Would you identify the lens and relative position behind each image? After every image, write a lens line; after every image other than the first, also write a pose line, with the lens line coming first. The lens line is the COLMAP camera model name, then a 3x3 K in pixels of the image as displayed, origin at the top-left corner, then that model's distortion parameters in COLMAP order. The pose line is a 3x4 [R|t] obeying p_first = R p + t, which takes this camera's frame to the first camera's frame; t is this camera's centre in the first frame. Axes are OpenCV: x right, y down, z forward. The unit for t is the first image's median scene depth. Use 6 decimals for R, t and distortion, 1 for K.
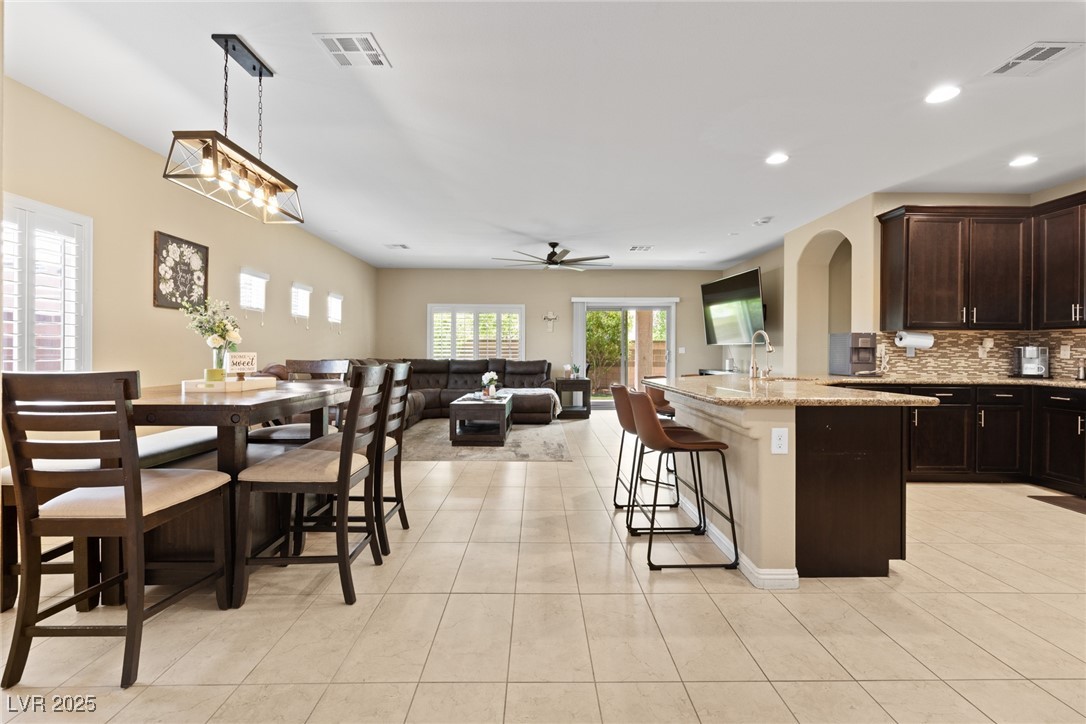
lens RADIAL K [[488.1, 0, 545.9], [0, 488.1, 352.8], [0, 0, 1]] dist [0.004156, 0.000555]
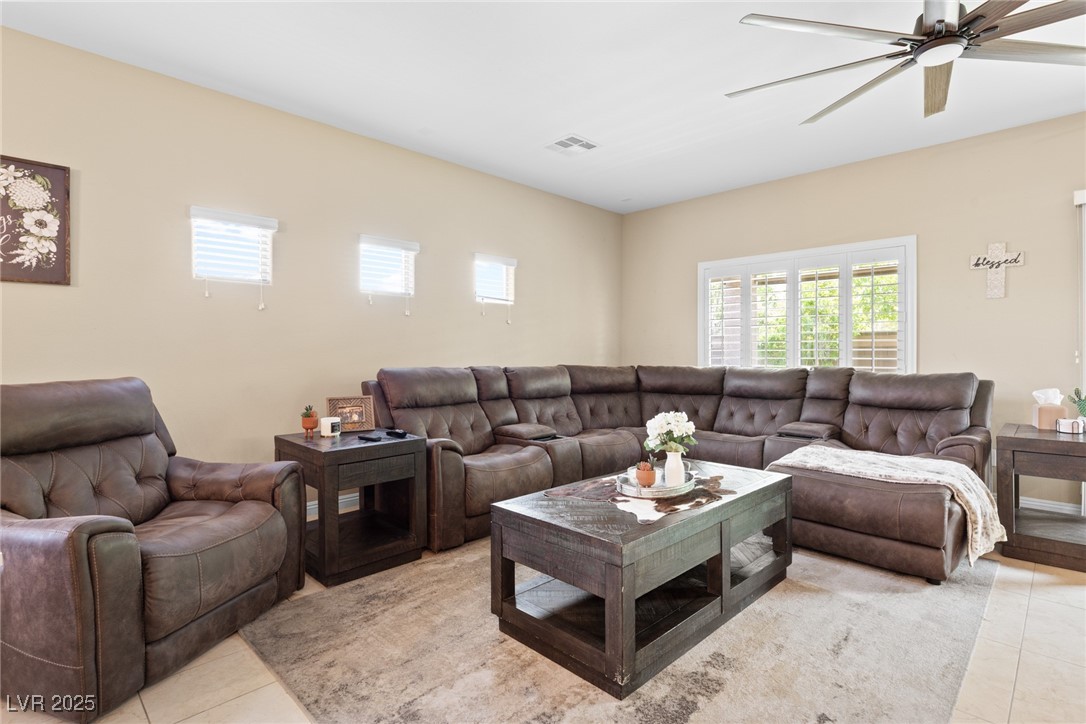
lens RADIAL K [[534.5, 0, 546.3], [0, 534.5, 355.0], [0, 0, 1]] dist [-0.001467, 0.000099]
pose [[0.700102, -0.003242, -0.714036, 0.124186], [0.004397, 0.999990, -0.000229, -0.000318], [0.714030, -0.002980, 0.700109, 0.972286]]
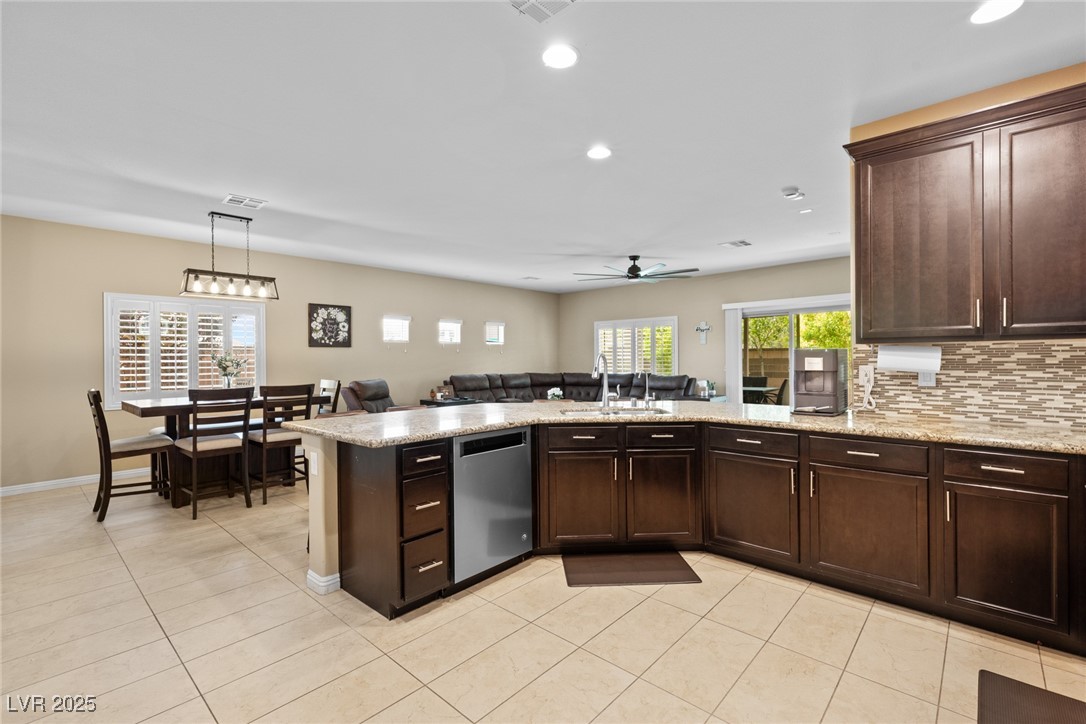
lens RADIAL K [[486.1, 0, 543.0], [0, 486.1, 362.0], [0, 0, 1]] dist [0.003882, 0.000426]
pose [[0.727313, -0.007428, -0.686266, 0.865843], [0.012137, 0.999924, 0.002040, -0.030102], [0.686199, -0.009813, 0.727348, 0.276014]]
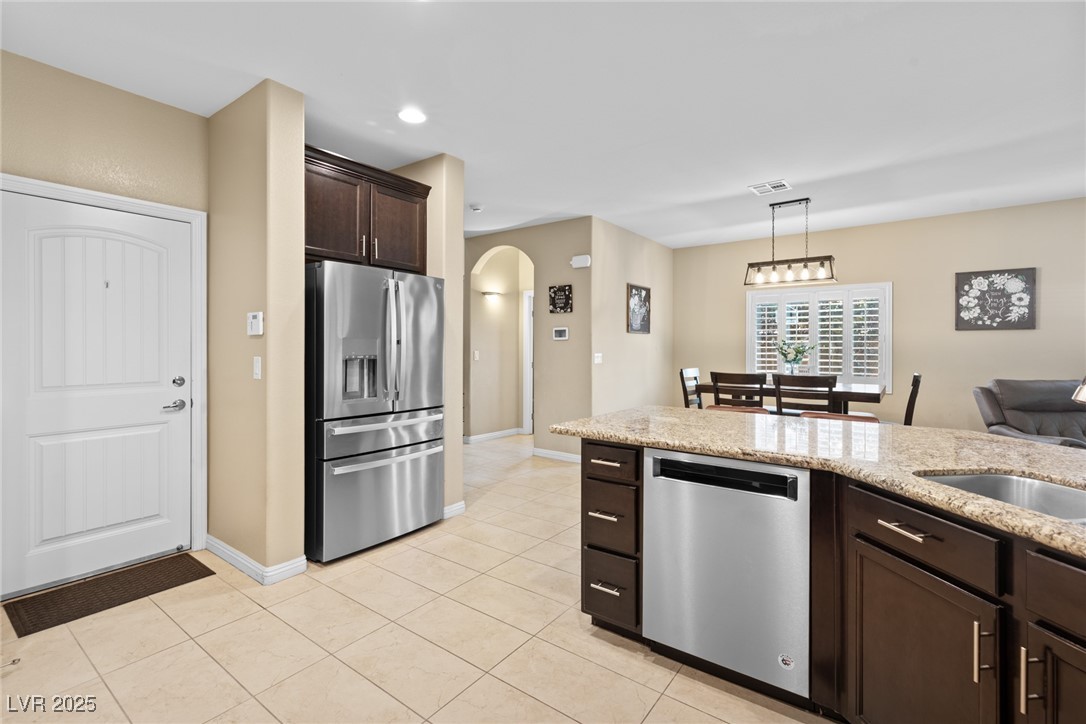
lens RADIAL K [[486.7, 0, 544.5], [0, 486.7, 345.2], [0, 0, 1]] dist [0.002471, 0.000044]
pose [[-0.608383, -0.011672, -0.793558, 0.807314], [-0.007407, 0.999932, -0.009029, -0.030194], [0.793609, 0.000384, -0.608428, 0.807179]]
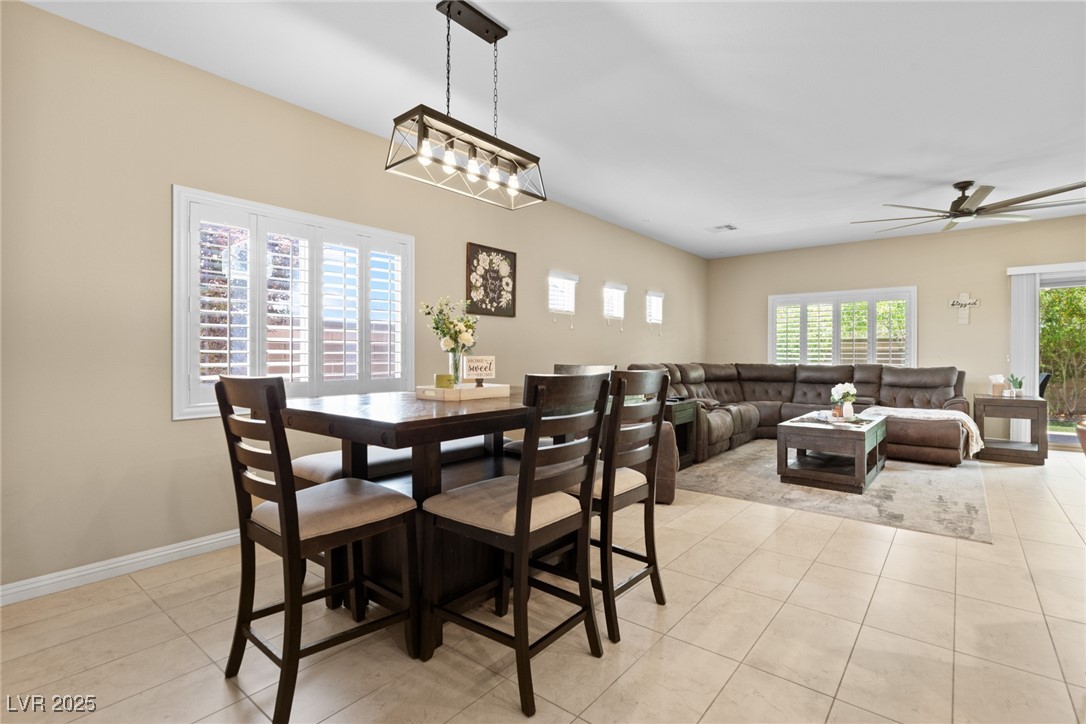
lens RADIAL K [[515.9, 0, 542.9], [0, 515.9, 356.6], [0, 0, 1]] dist [-0.000886, -0.000151]
pose [[0.765677, -0.001746, -0.643223, 0.044287], [0.001680, 0.999998, -0.000715, 0.000785], [0.643224, -0.000534, 0.765678, 0.215389]]
